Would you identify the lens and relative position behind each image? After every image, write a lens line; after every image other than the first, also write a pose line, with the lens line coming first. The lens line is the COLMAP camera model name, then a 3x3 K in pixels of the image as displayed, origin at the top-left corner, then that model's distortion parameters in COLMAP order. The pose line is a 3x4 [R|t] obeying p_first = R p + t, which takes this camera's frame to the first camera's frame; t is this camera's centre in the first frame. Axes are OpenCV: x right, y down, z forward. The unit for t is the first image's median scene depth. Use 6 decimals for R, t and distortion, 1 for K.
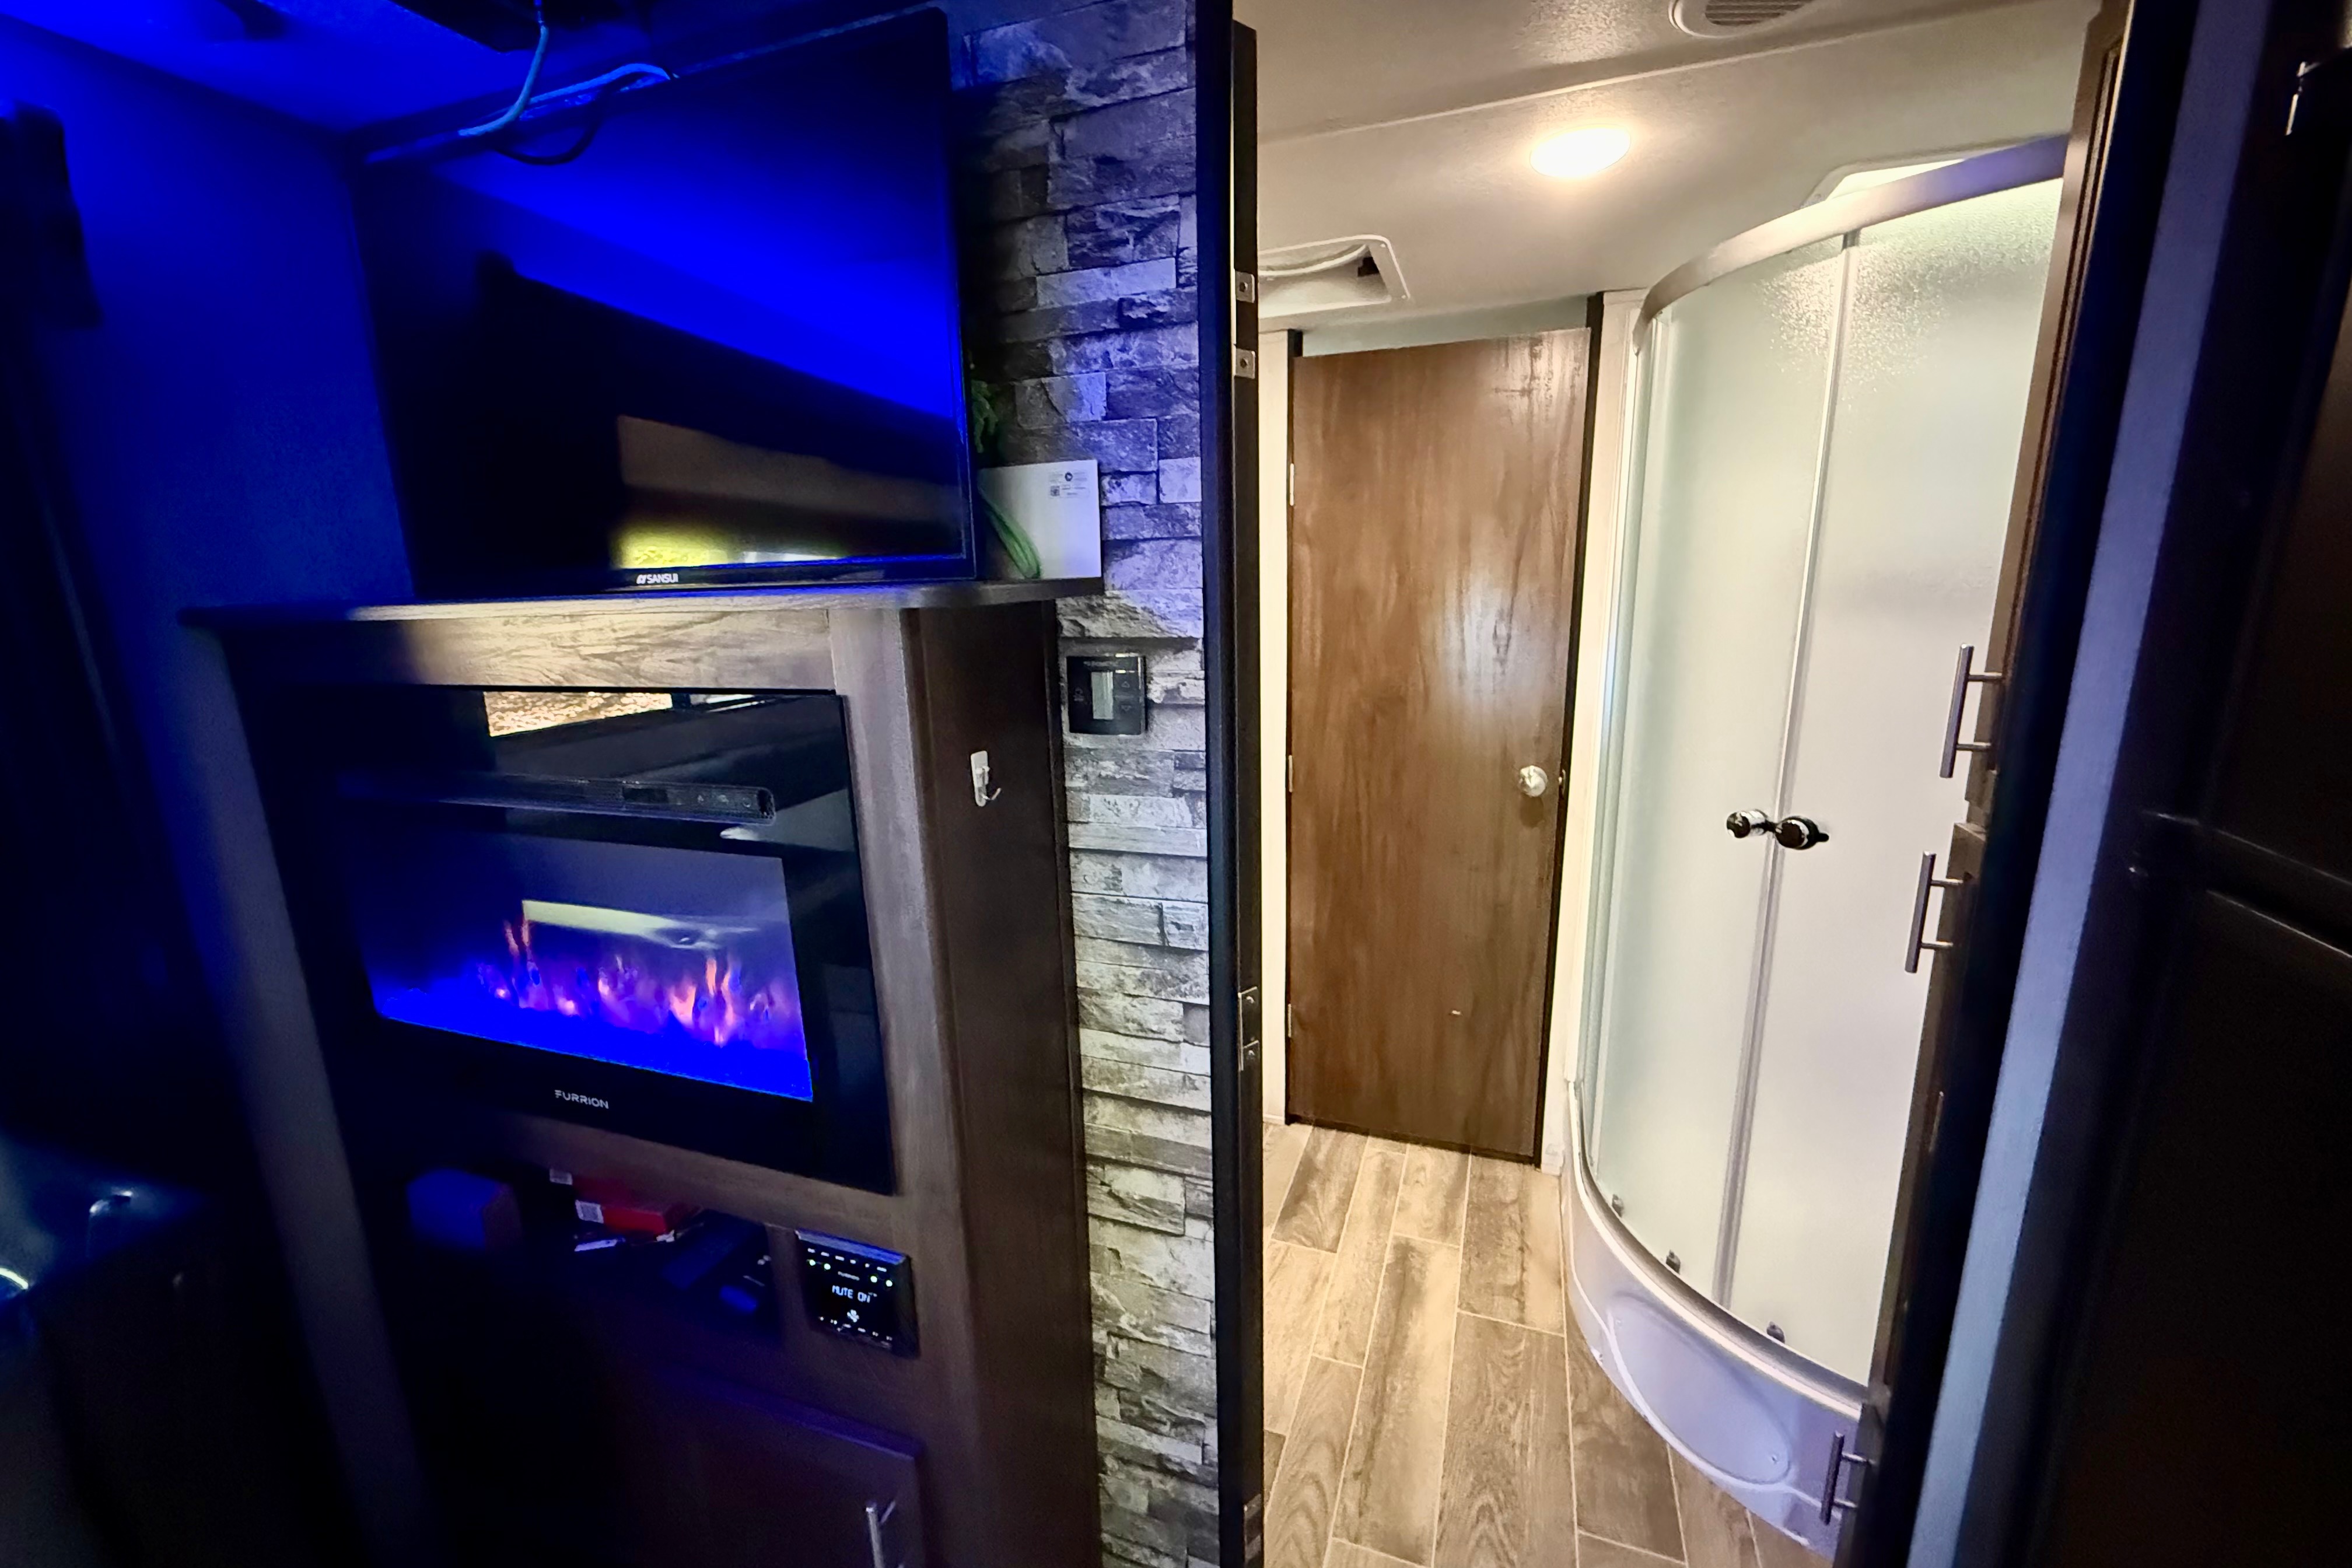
lens RADIAL K [[927.2, 0, 1168.1], [0, 927.2, 793.1], [0, 0, 1]] dist [-0.001983, -0.000252]
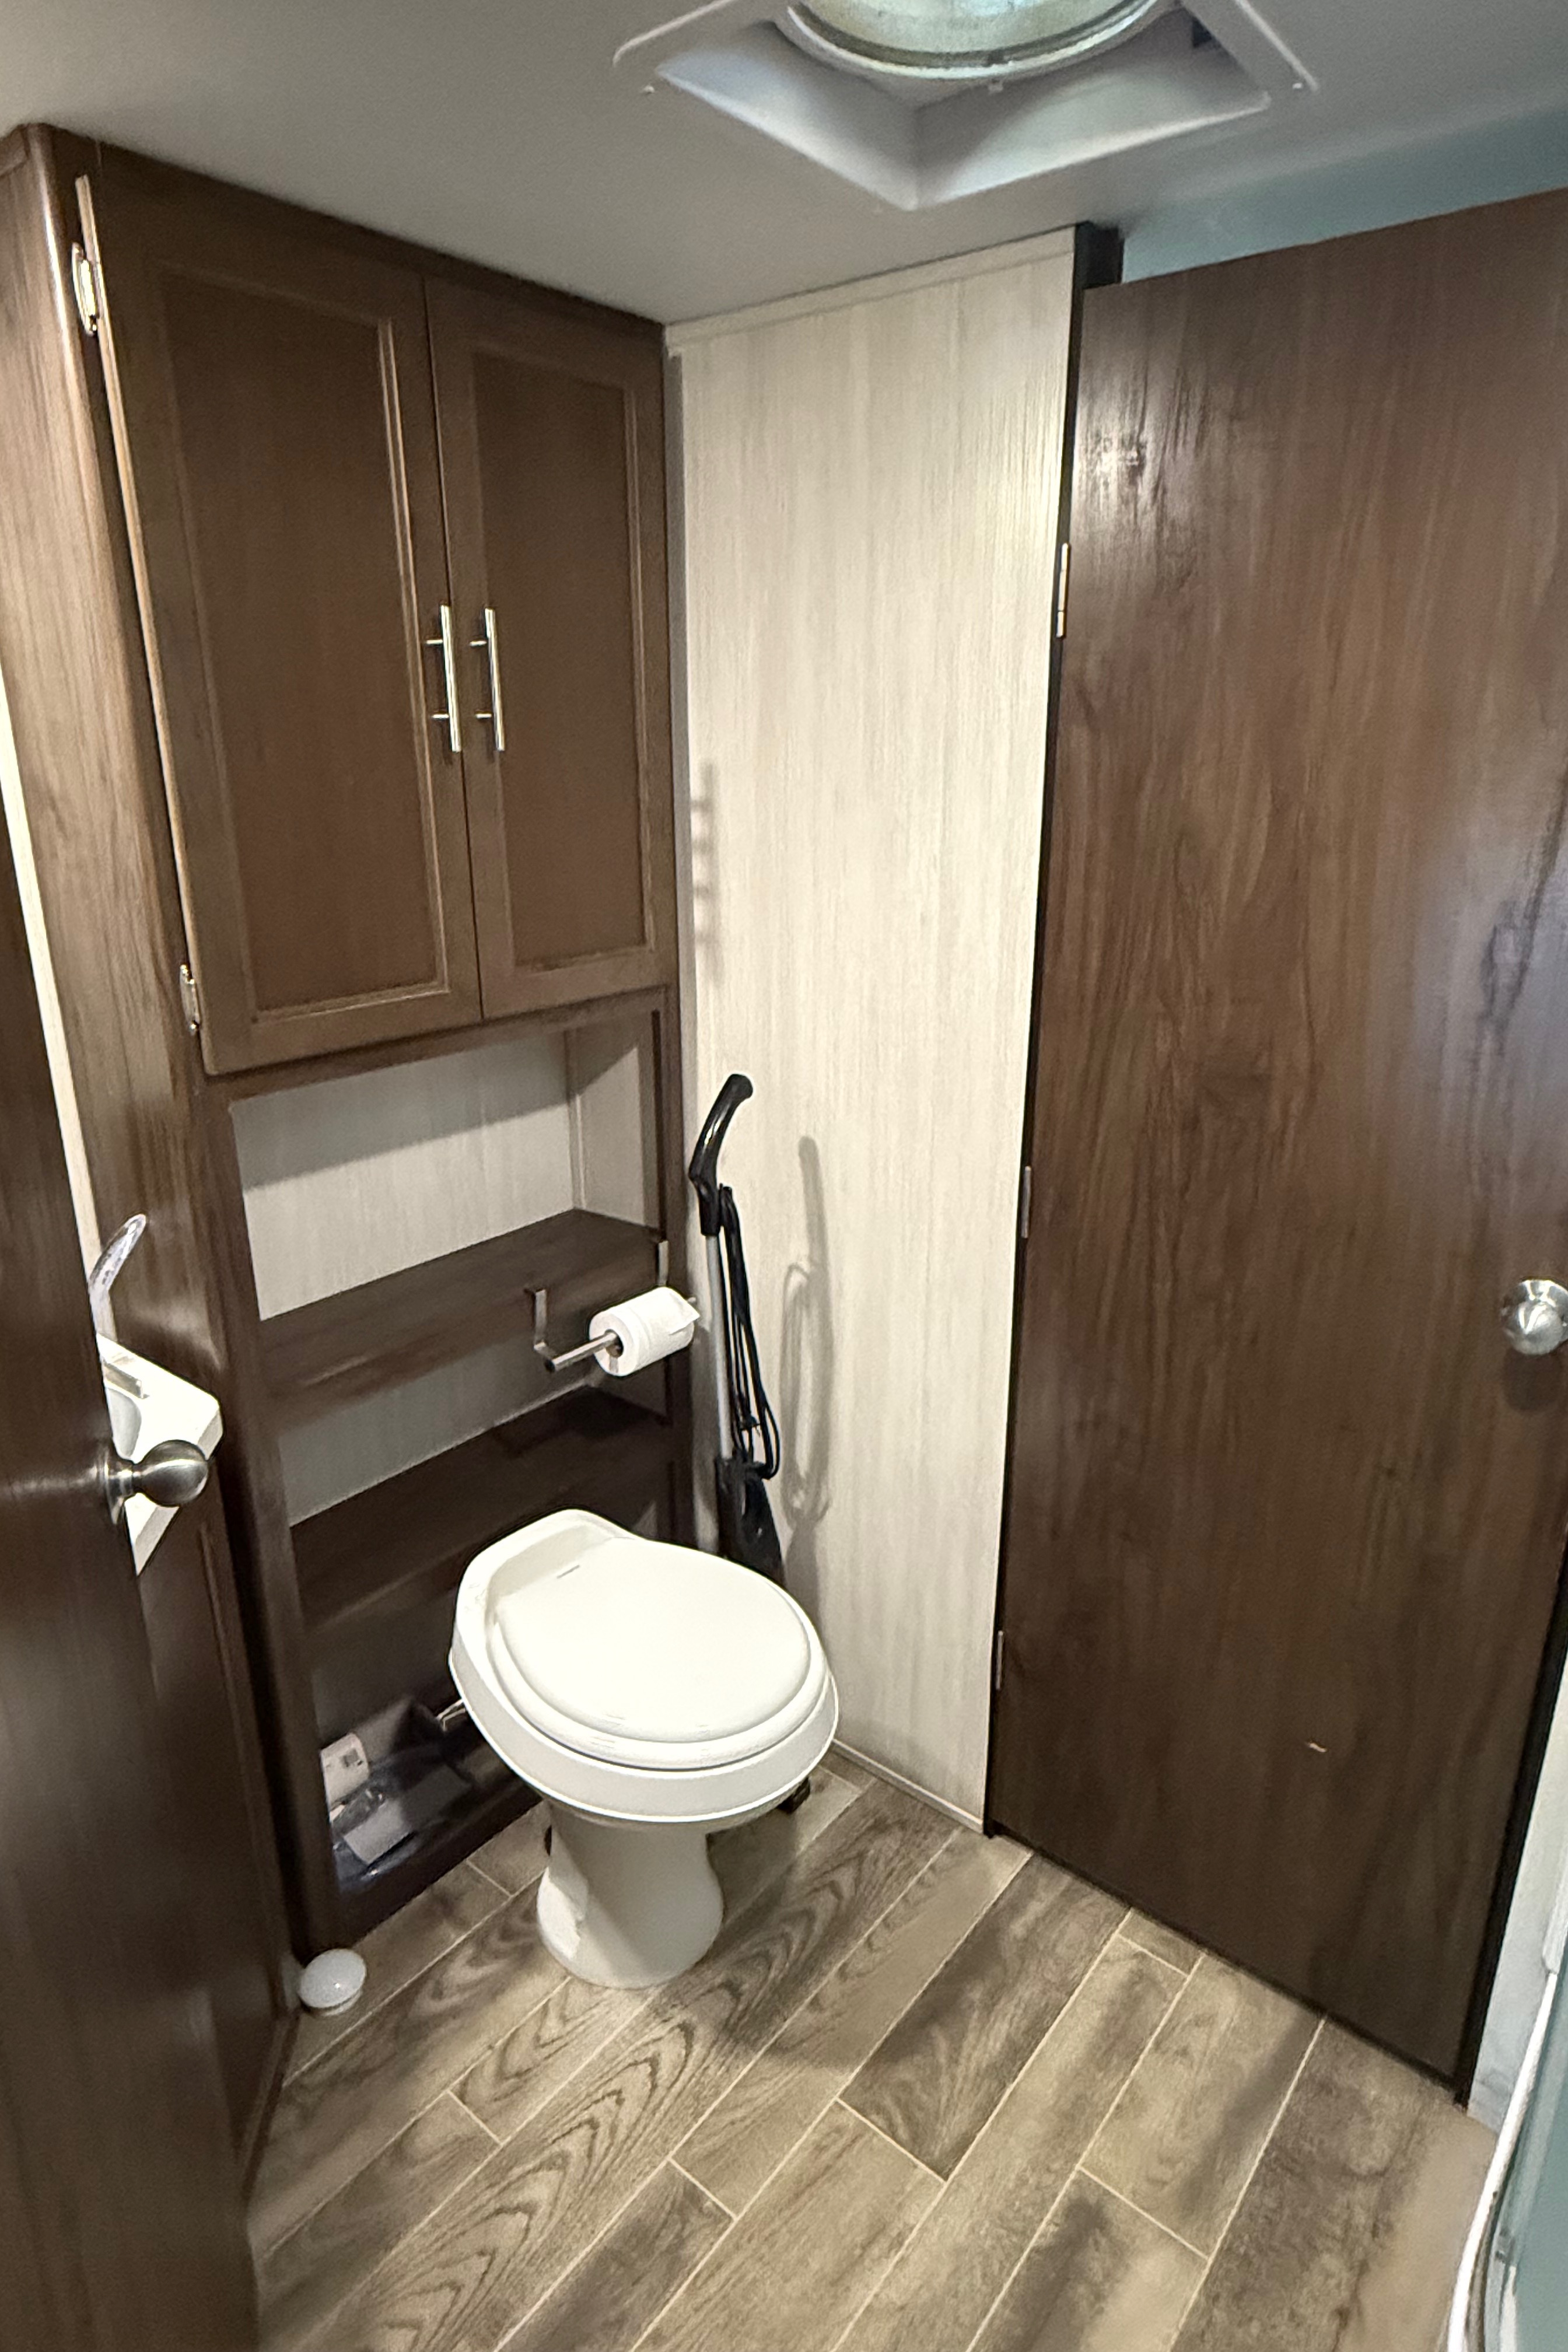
lens RADIAL K [[1305.5, 0, 784.0], [0, 1305.5, 1176.0], [0, 0, 1]] dist [0.023090, -0.017690]
pose [[0.945281, 0.120227, -0.303298, 0.217684], [-0.090068, 0.989664, 0.111588, -0.099137], [0.313579, -0.078165, 0.946339, 0.297143]]
